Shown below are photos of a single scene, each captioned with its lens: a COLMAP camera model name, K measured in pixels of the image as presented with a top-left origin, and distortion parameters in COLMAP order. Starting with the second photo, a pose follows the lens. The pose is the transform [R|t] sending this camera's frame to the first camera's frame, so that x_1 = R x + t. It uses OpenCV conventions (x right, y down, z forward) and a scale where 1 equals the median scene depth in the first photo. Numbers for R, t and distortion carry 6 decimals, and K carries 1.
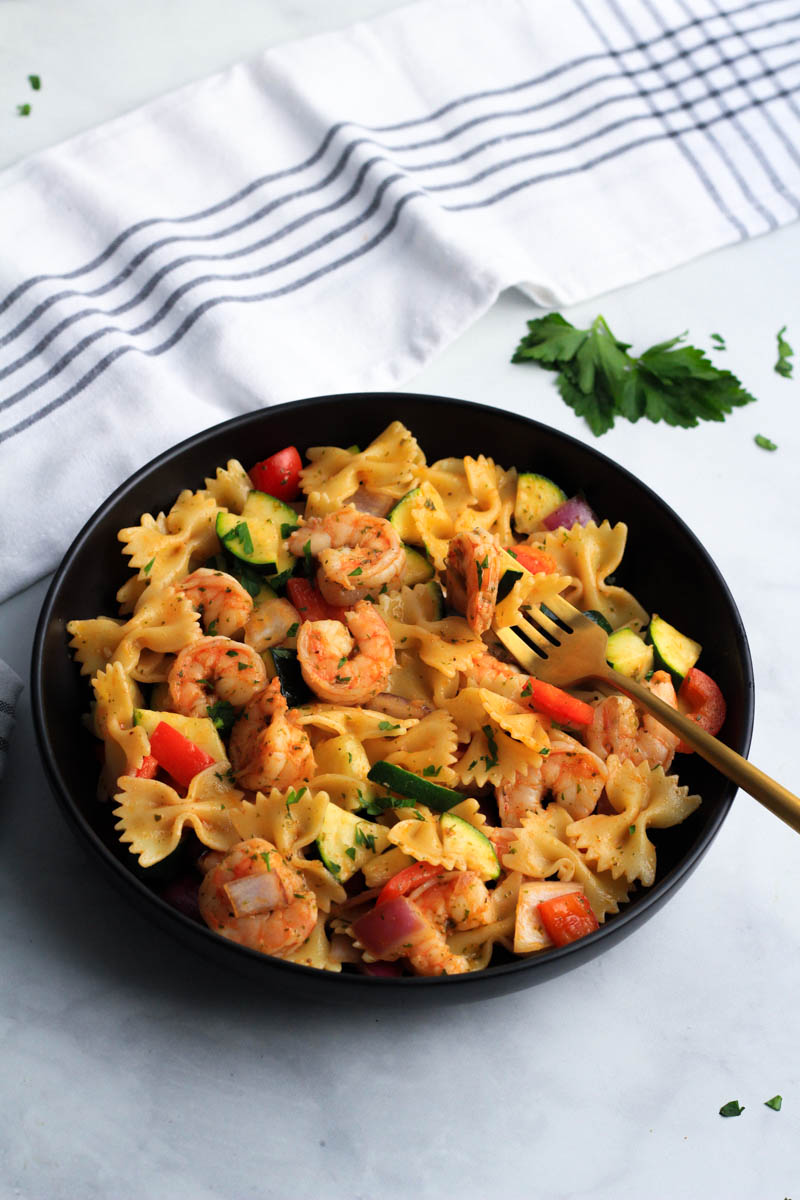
lens RADIAL K [[2841.6, 0, 409.8], [0, 2841.6, 600.0], [0, 0, 1]] dist [-0.085328, 0.000000]
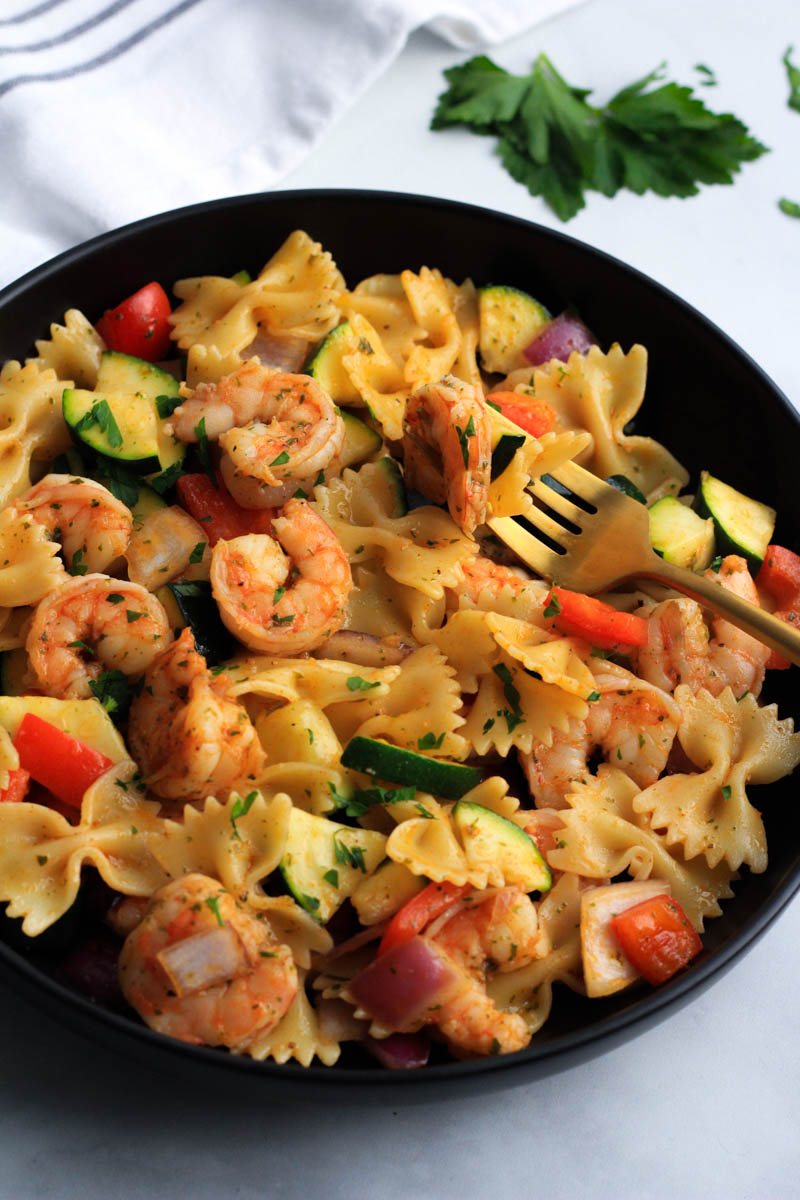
lens RADIAL K [[2841.6, 0, 386.5], [0, 2841.6, 609.7], [0, 0, 1]] dist [-0.085328, 0.000000]
pose [[0.990163, -0.110238, 0.086170, -0.056987], [0.102202, 0.990436, 0.092688, -0.035022], [-0.095564, -0.082970, 0.991959, 0.315101]]
